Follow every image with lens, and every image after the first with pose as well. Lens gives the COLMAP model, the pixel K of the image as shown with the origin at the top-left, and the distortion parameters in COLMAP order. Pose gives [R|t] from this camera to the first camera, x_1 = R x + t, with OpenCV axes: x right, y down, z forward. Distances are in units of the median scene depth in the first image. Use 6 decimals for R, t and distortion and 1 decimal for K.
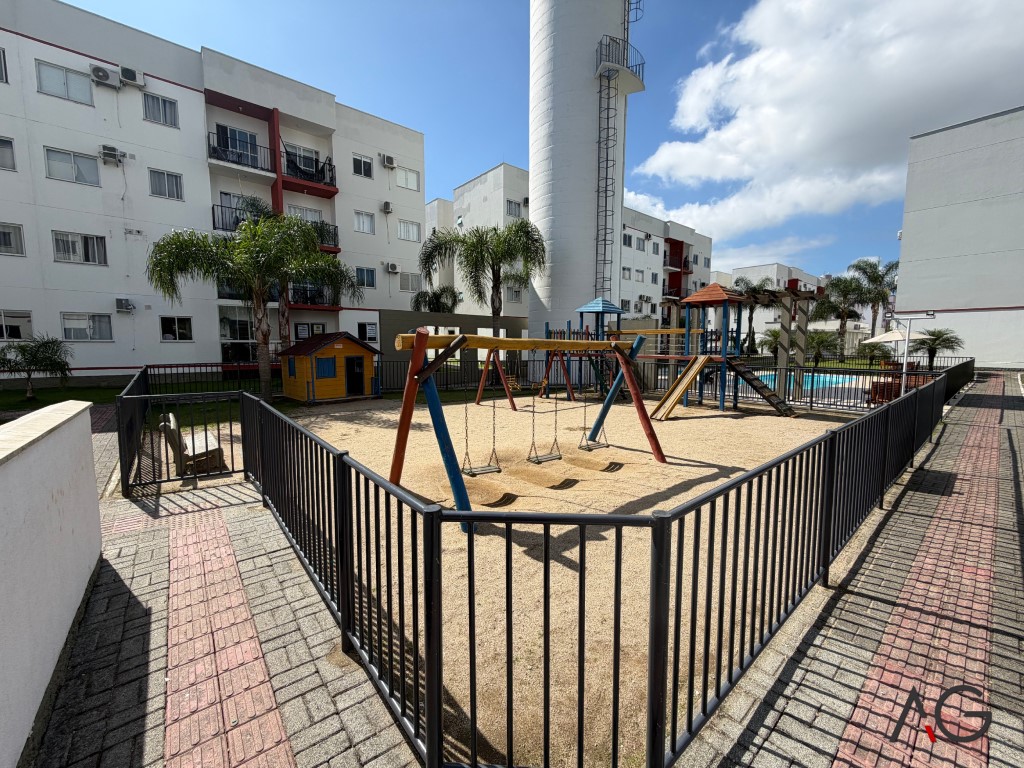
lens RADIAL K [[407.8, 0, 507.9], [0, 407.8, 377.8], [0, 0, 1]] dist [-0.000199, 0.000116]
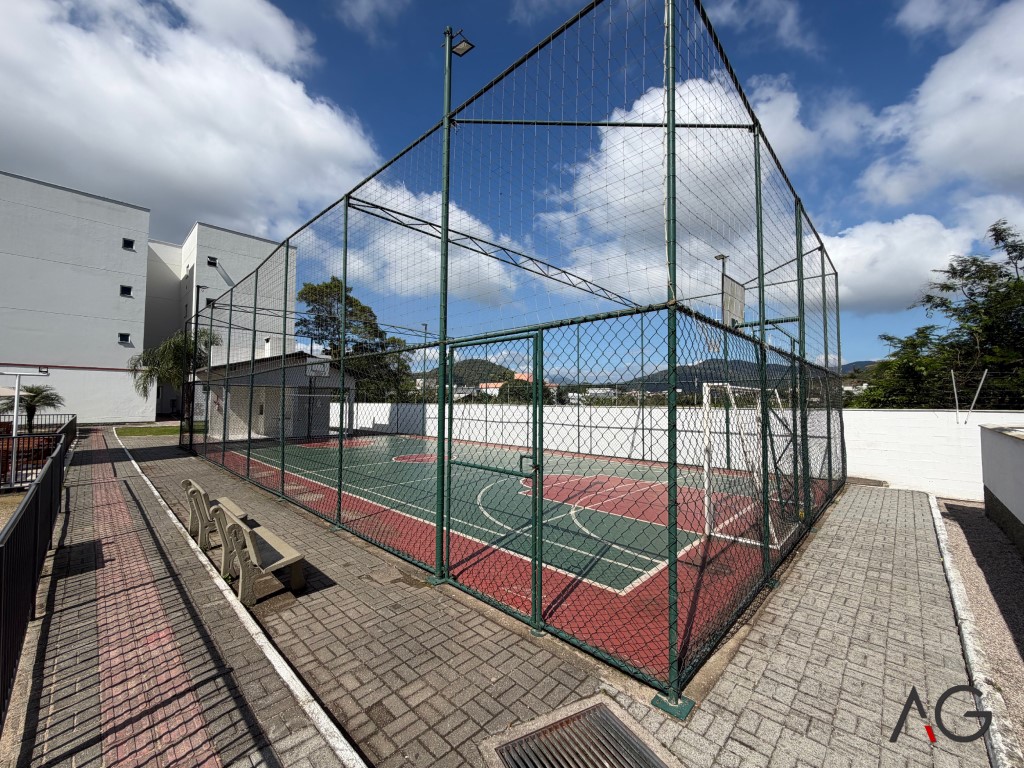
lens RADIAL K [[407.8, 0, 511.4], [0, 407.8, 379.1], [0, 0, 1]] dist [-0.000199, 0.000116]
pose [[-0.115651, 0.057097, 0.991647, 0.018015], [0.075080, 0.995993, -0.048591, -0.027564], [-0.990448, 0.068833, -0.119475, 0.164160]]
